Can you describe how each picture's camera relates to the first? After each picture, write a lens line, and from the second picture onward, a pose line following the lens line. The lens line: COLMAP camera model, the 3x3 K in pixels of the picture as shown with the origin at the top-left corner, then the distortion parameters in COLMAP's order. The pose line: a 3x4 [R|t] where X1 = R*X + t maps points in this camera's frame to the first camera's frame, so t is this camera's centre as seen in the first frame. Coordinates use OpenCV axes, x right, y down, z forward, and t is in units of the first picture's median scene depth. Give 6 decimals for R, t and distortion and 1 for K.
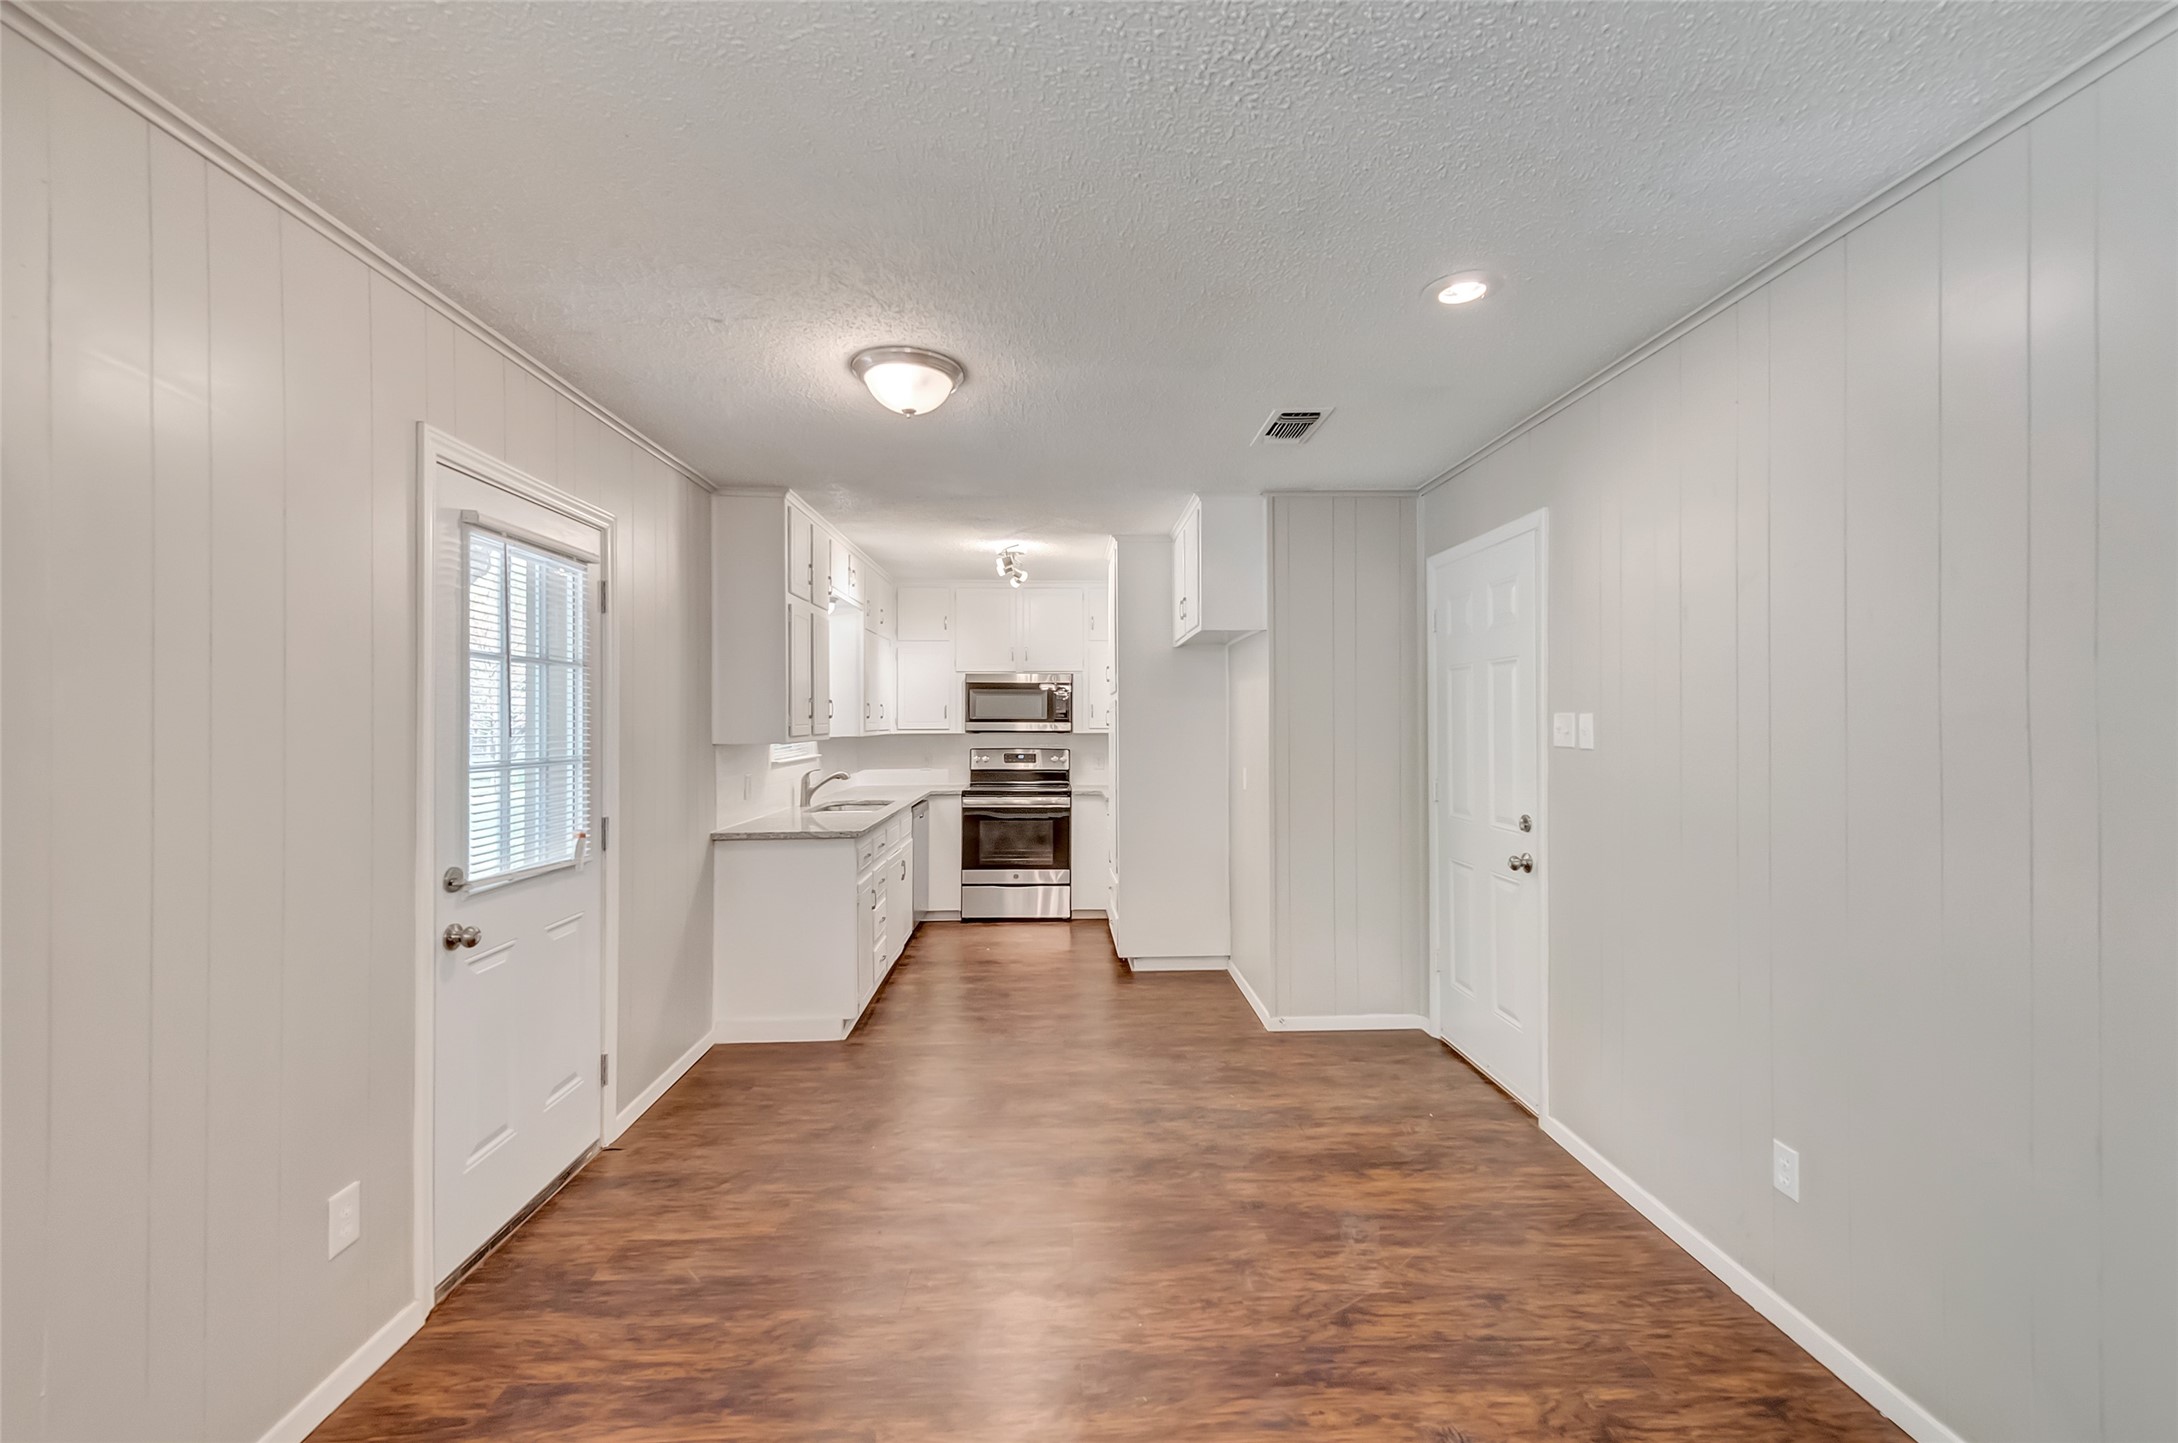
lens RADIAL K [[881.0, 0, 1091.0], [0, 881.0, 735.1], [0, 0, 1]] dist [-0.001842, -0.000251]
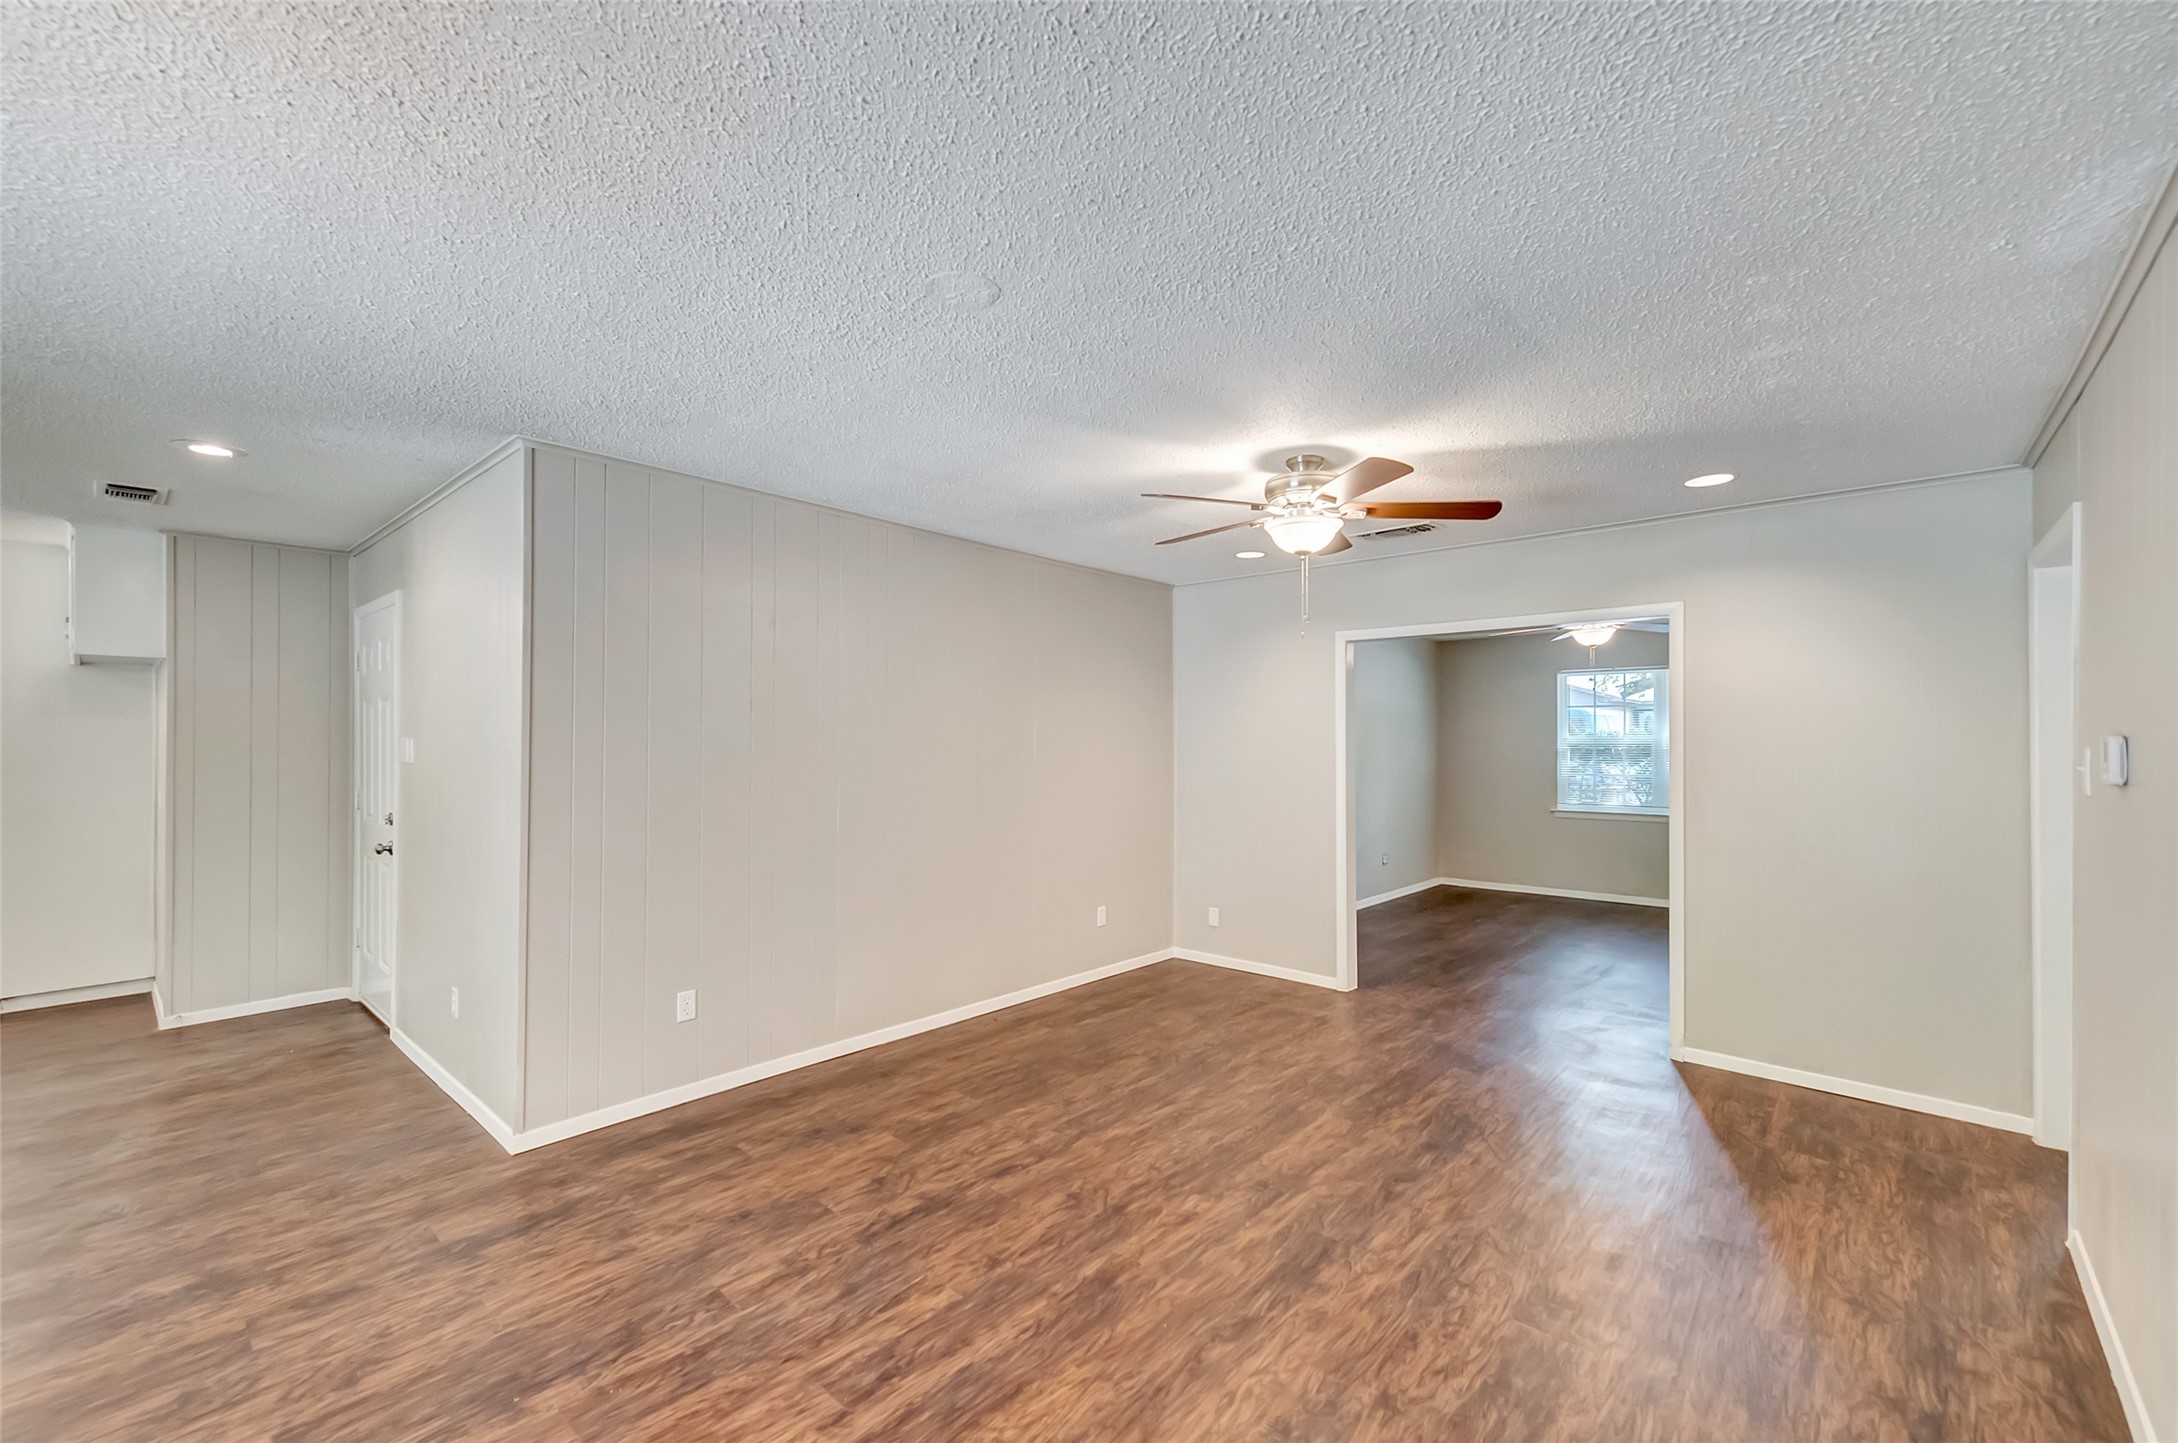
lens RADIAL K [[881.0, 0, 1091.0], [0, 881.0, 735.1], [0, 0, 1]] dist [-0.001842, -0.000251]
pose [[0.687396, 0.003309, 0.726275, 0.346076], [0.012804, 0.999779, -0.016673, 0.009601], [-0.726170, 0.020760, 0.687202, -0.996427]]
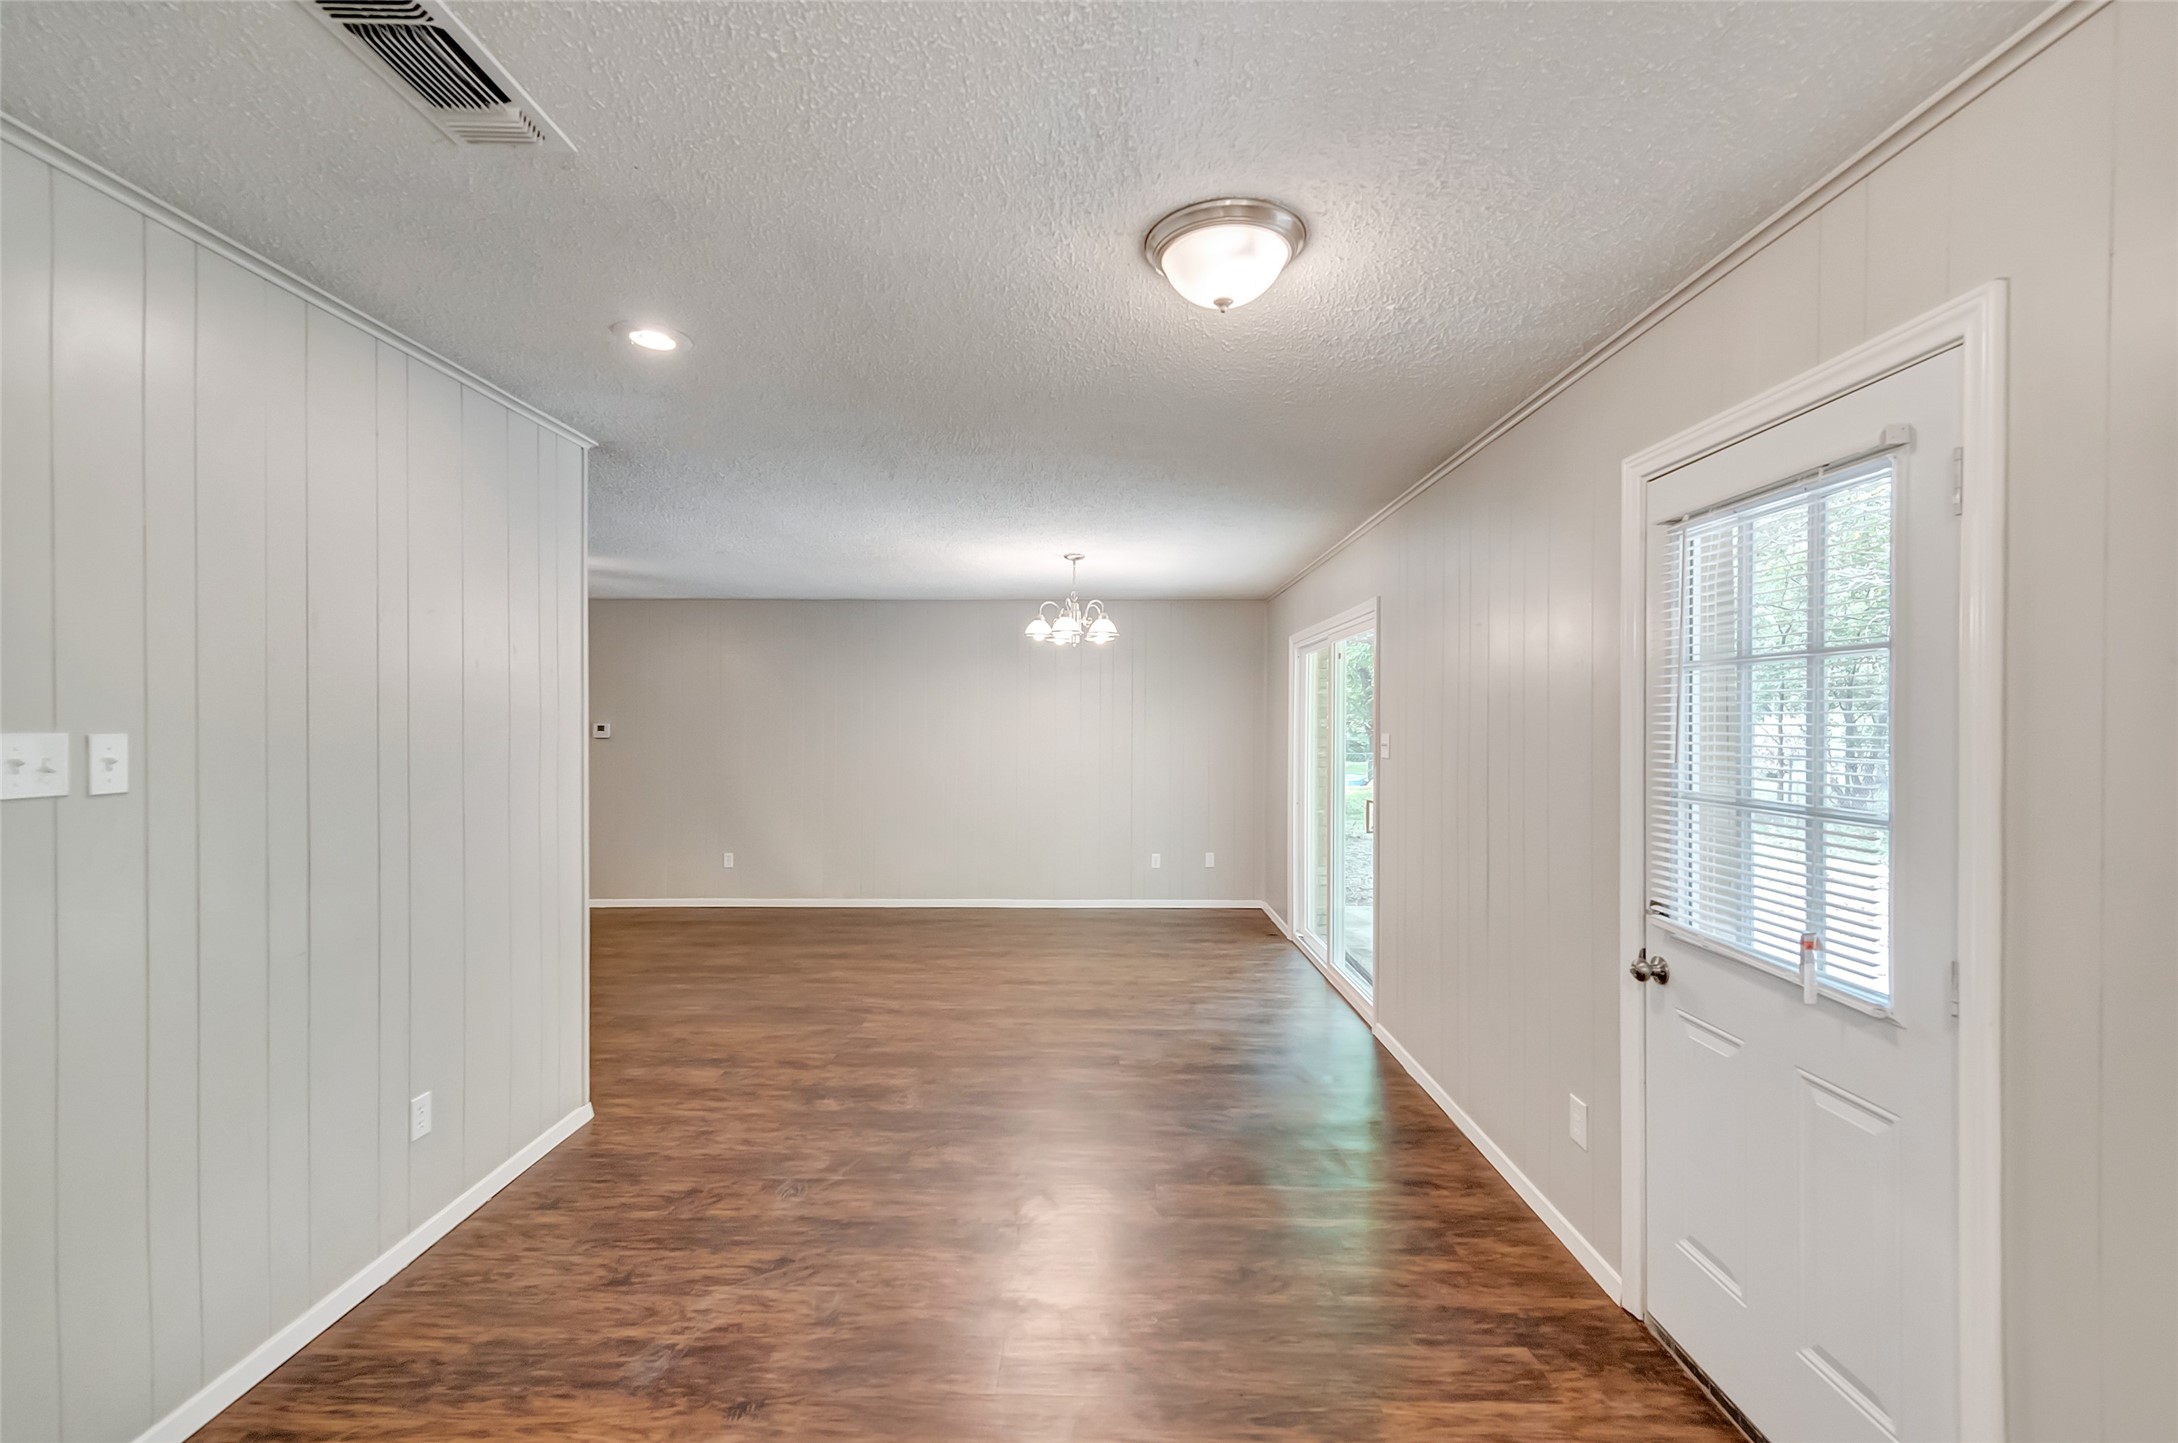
lens RADIAL K [[881.0, 0, 1091.0], [0, 881.0, 735.1], [0, 0, 1]] dist [-0.001842, -0.000251]
pose [[-0.998918, 0.000011, 0.046515, -0.150476], [0.001352, 0.999584, 0.028803, -0.049314], [-0.046496, 0.028835, -0.998502, 1.869322]]
